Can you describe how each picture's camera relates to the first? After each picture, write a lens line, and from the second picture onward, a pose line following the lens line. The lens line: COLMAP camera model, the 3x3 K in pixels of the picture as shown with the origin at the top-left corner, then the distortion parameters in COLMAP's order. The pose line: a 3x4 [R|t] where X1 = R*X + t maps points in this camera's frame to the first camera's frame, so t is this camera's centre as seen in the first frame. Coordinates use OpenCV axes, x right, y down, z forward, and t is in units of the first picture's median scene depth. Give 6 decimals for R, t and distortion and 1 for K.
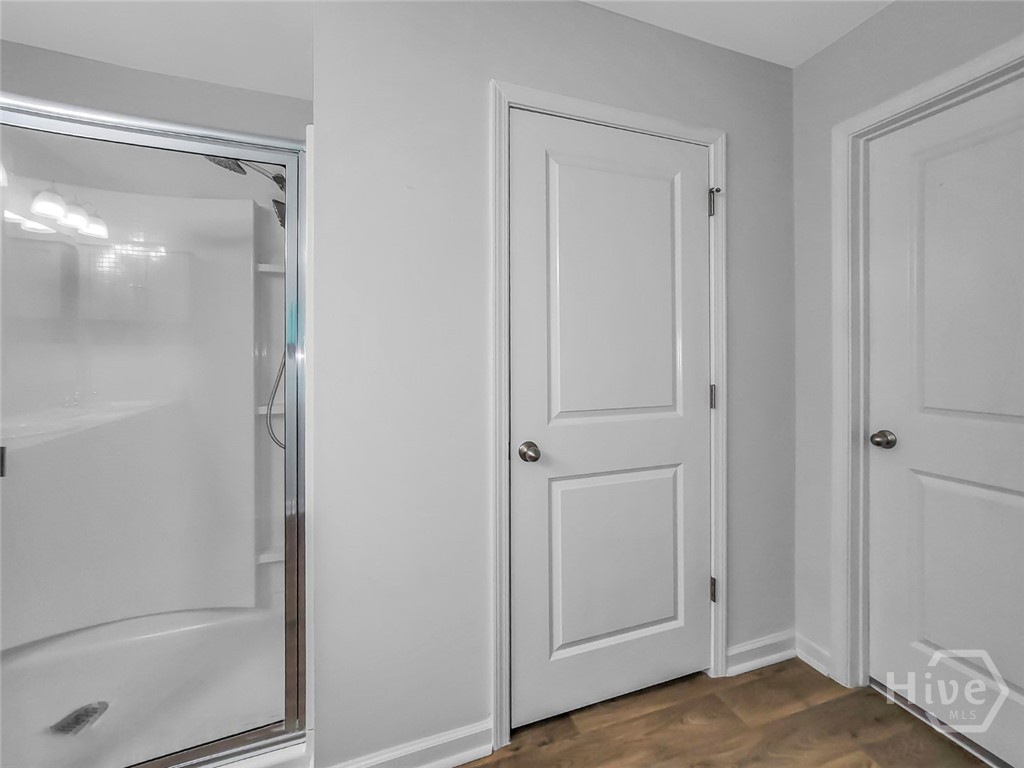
lens RADIAL K [[427.2, 0, 509.8], [0, 427.2, 363.2], [0, 0, 1]] dist [-0.009474, 0.000003]
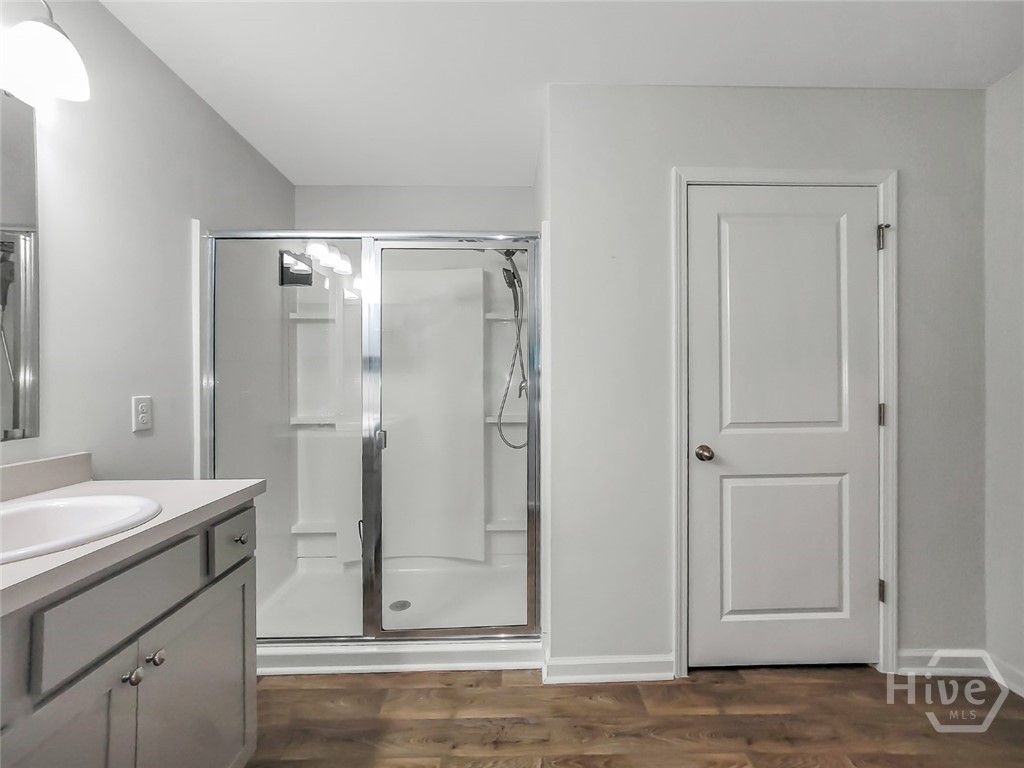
lens RADIAL K [[405.2, 0, 512.0], [0, 405.2, 384.0], [0, 0, 1]] dist [-0.024052, 0.010145]
pose [[0.950998, 0.001043, -0.309196, -0.113808], [-0.000516, 0.999998, 0.001784, -0.000919], [0.309197, -0.001537, 0.950997, -0.281715]]
